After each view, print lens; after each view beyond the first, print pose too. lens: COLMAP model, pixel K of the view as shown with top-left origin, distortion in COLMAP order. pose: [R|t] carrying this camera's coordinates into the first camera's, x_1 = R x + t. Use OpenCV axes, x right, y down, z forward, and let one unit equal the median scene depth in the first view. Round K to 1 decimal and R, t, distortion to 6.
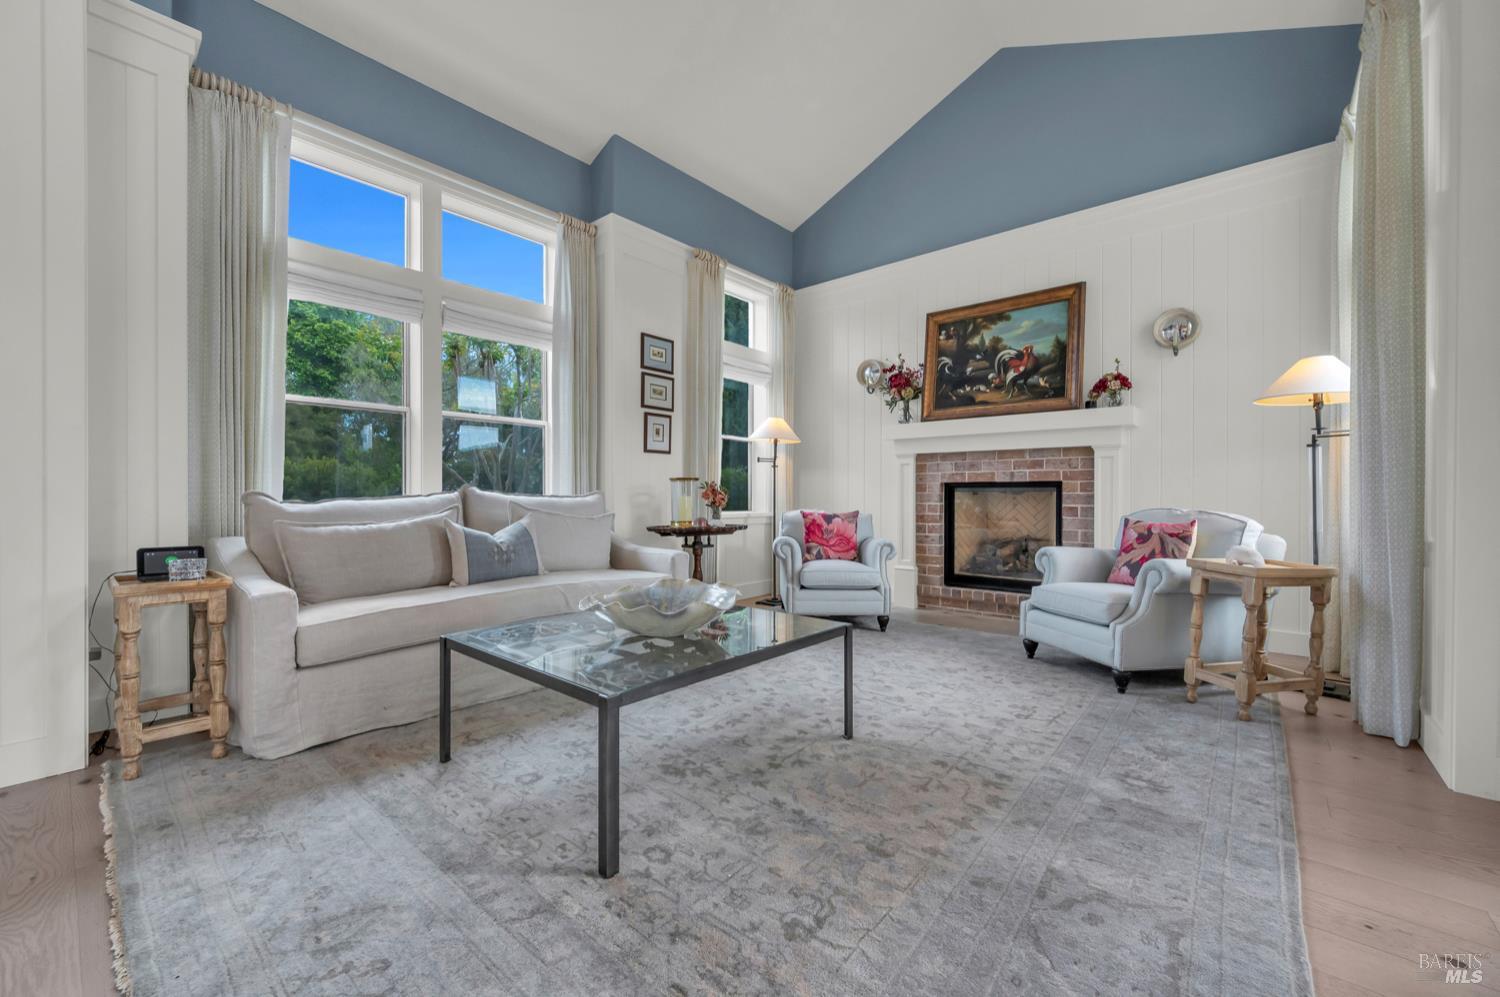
lens RADIAL K [[598.8, 0, 749.1], [0, 598.8, 493.9], [0, 0, 1]] dist [-0.004679, -0.000761]
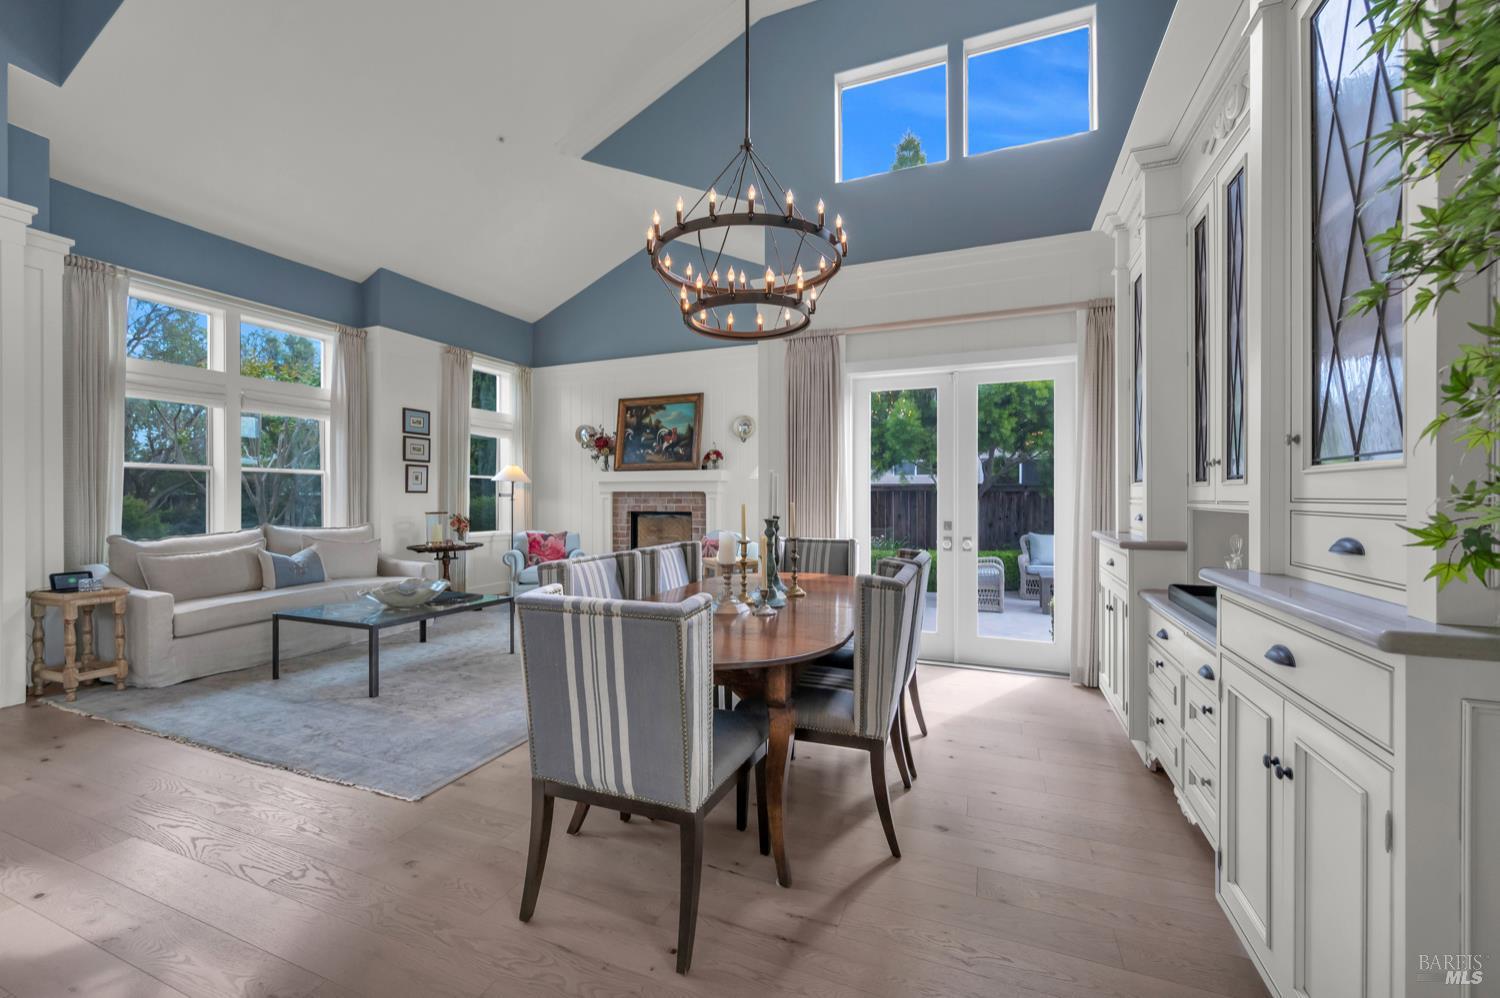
lens RADIAL K [[598.8, 0, 750.4], [0, 598.8, 497.4], [0, 0, 1]] dist [-0.004679, -0.000761]
pose [[0.948133, -0.001162, 0.317872, 0.158982], [0.001180, 0.999999, 0.000137, -0.063869], [-0.317872, 0.000245, 0.948134, -0.638666]]
